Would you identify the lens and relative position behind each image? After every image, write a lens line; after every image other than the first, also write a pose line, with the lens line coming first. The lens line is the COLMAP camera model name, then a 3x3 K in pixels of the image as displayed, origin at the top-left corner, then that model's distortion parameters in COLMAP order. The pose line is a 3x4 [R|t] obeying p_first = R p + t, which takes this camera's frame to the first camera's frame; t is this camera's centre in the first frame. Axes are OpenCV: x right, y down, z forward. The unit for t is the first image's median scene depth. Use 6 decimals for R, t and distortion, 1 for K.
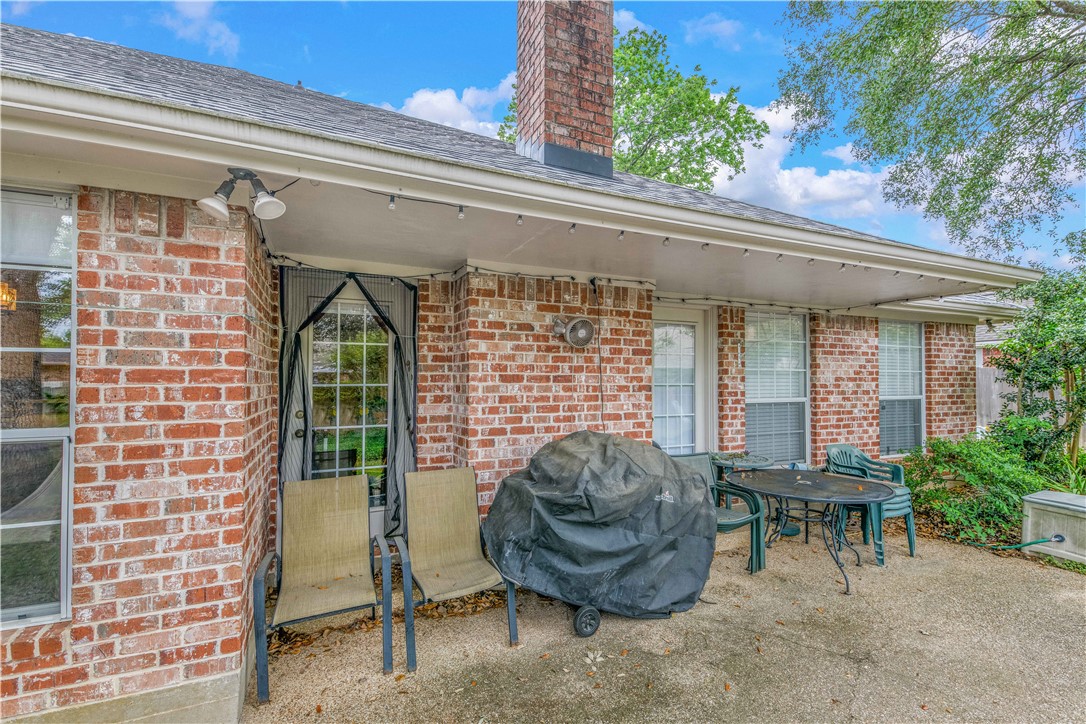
lens RADIAL K [[467.0, 0, 545.9], [0, 467.0, 368.3], [0, 0, 1]] dist [0.032460, 0.000029]
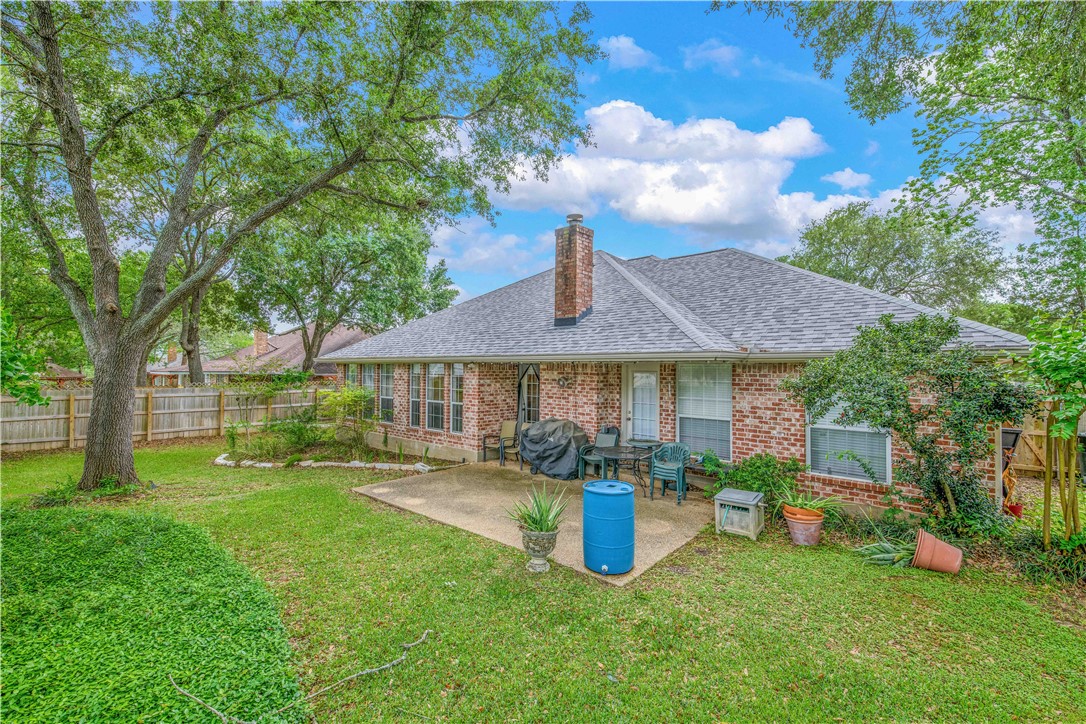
lens RADIAL K [[467.0, 0, 545.9], [0, 467.0, 368.3], [0, 0, 1]] dist [0.032460, 0.000029]
pose [[0.404128, -0.004372, -0.914692, 1.701862], [0.009086, 0.999958, -0.000765, -0.103639], [0.914658, -0.008002, 0.404150, -0.159472]]
